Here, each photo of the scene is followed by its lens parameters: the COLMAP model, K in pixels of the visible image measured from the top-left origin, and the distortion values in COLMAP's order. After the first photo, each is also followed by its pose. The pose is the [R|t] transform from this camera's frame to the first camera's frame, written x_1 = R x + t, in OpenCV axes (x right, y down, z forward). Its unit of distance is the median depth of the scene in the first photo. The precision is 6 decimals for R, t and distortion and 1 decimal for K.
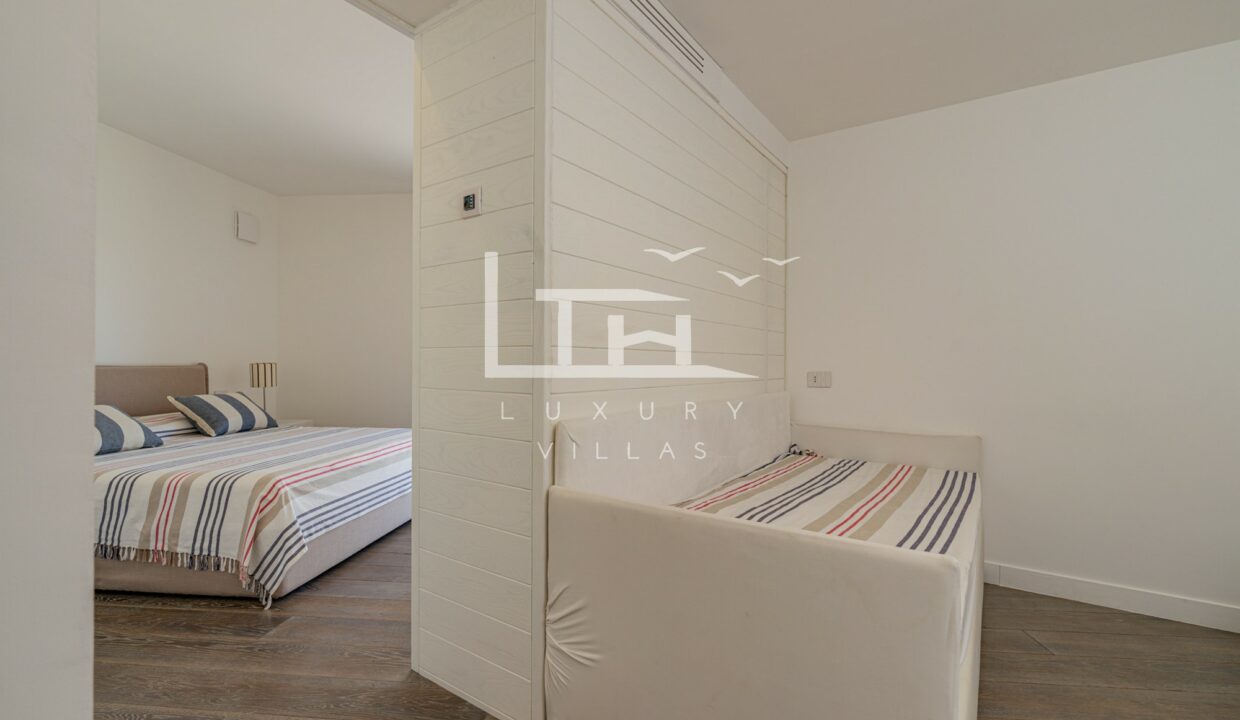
lens RADIAL K [[541.9, 0, 616.5], [0, 541.9, 360.3], [0, 0, 1]] dist [0.001151, 0.000139]
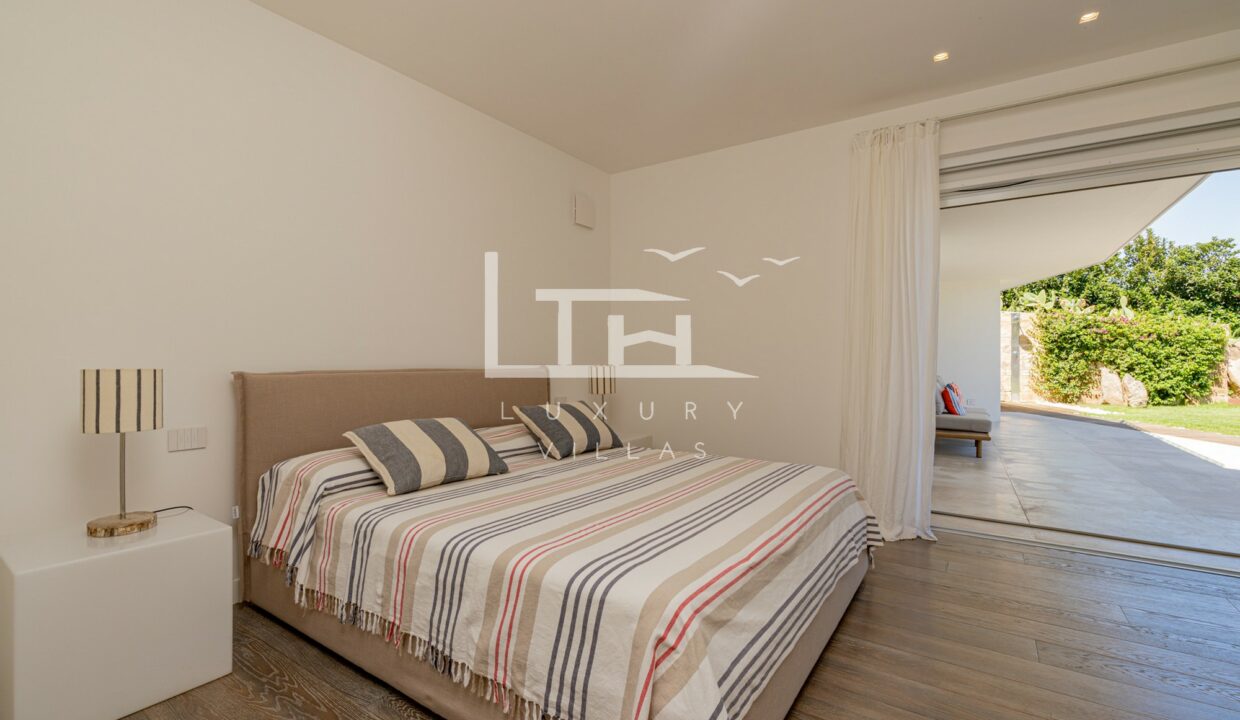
lens RADIAL K [[541.9, 0, 621.5], [0, 541.9, 361.8], [0, 0, 1]] dist [0.001151, 0.000139]
pose [[0.879135, 0.000004, -0.476574, -0.437434], [0.001135, 0.999997, 0.002102, -0.004157], [0.476572, -0.002389, 0.879132, 0.535792]]
